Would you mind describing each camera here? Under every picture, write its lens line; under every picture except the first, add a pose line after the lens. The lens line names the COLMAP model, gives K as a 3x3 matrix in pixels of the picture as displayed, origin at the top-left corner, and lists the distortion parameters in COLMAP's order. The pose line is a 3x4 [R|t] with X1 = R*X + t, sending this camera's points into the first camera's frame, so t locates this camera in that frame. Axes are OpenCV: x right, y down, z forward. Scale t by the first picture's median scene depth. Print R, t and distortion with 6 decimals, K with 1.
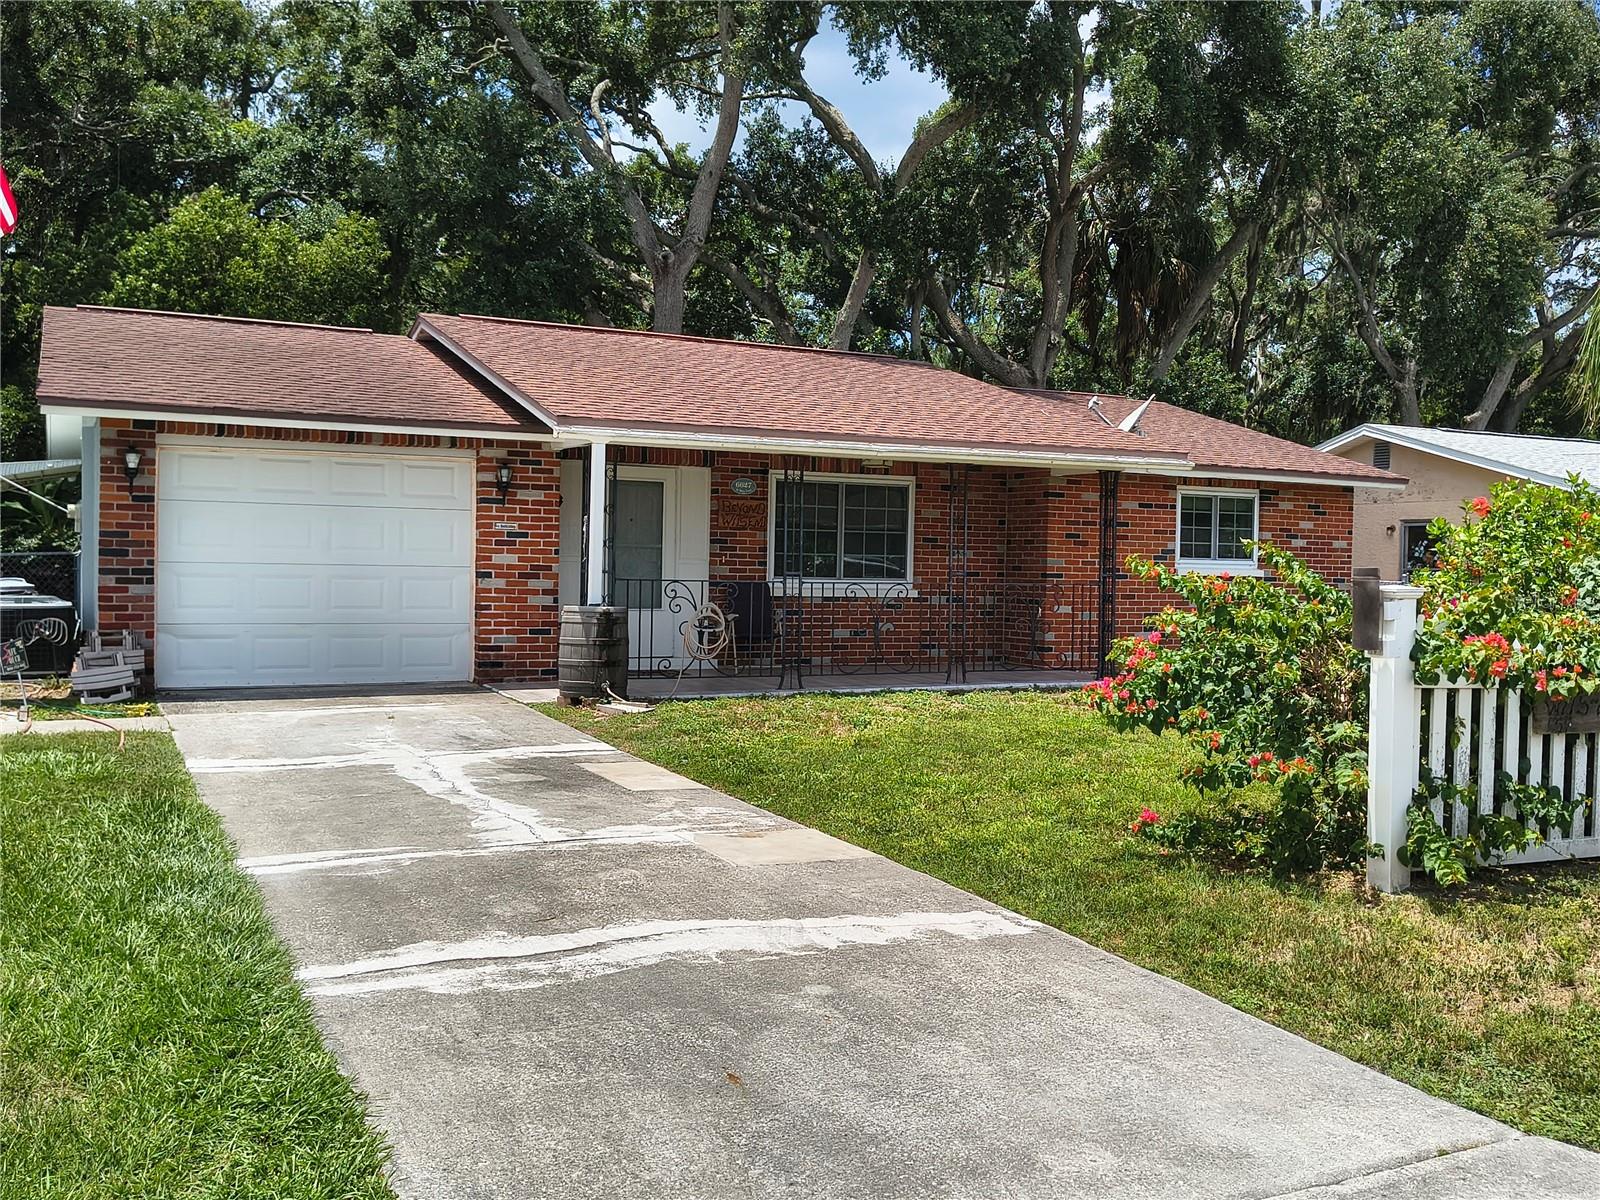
lens RADIAL K [[1464.0, 0, 800.9], [0, 1464.0, 599.6], [0, 0, 1]] dist [0.004297, 0.000000]
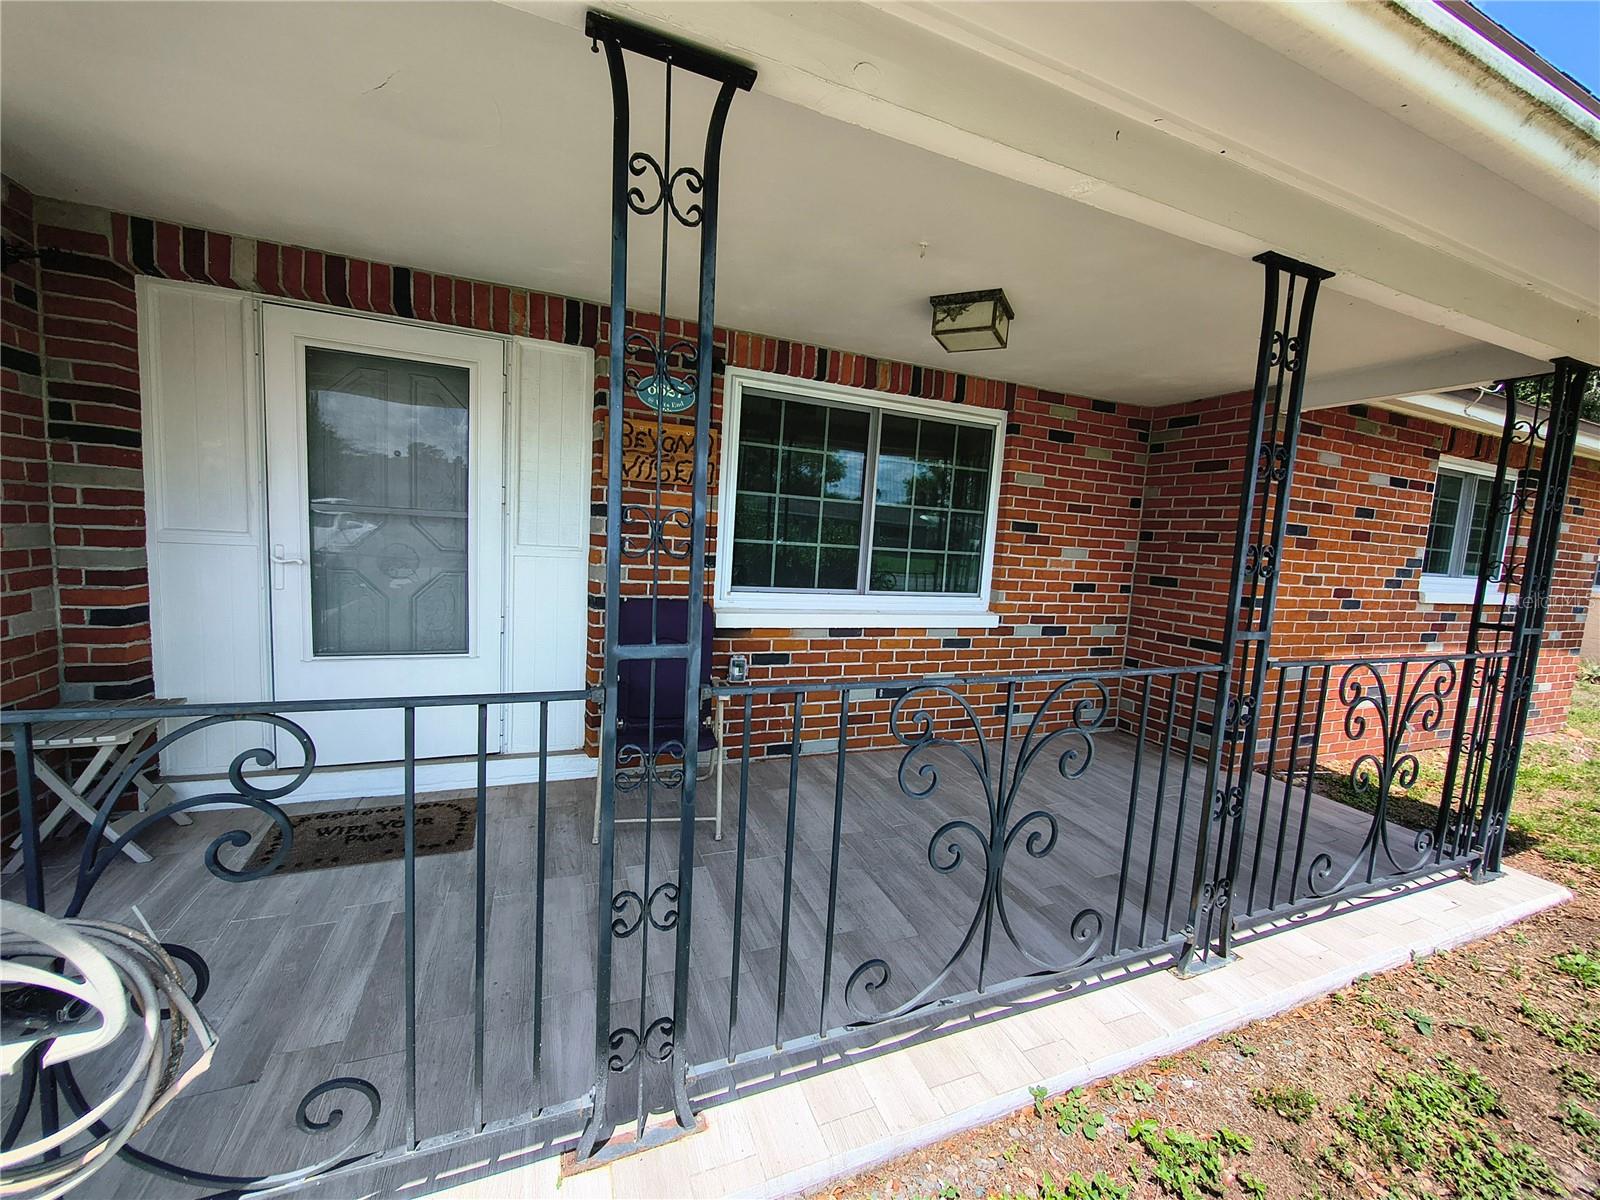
lens RADIAL K [[609.4, 0, 799.4], [0, 609.4, 595.2], [0, 0, 1]] dist [-0.005766, 0.000223]
pose [[0.996831, 0.045985, -0.064905, 0.018836], [-0.041530, 0.996793, 0.068397, -0.028616], [0.067842, -0.065485, 0.995545, 0.805698]]
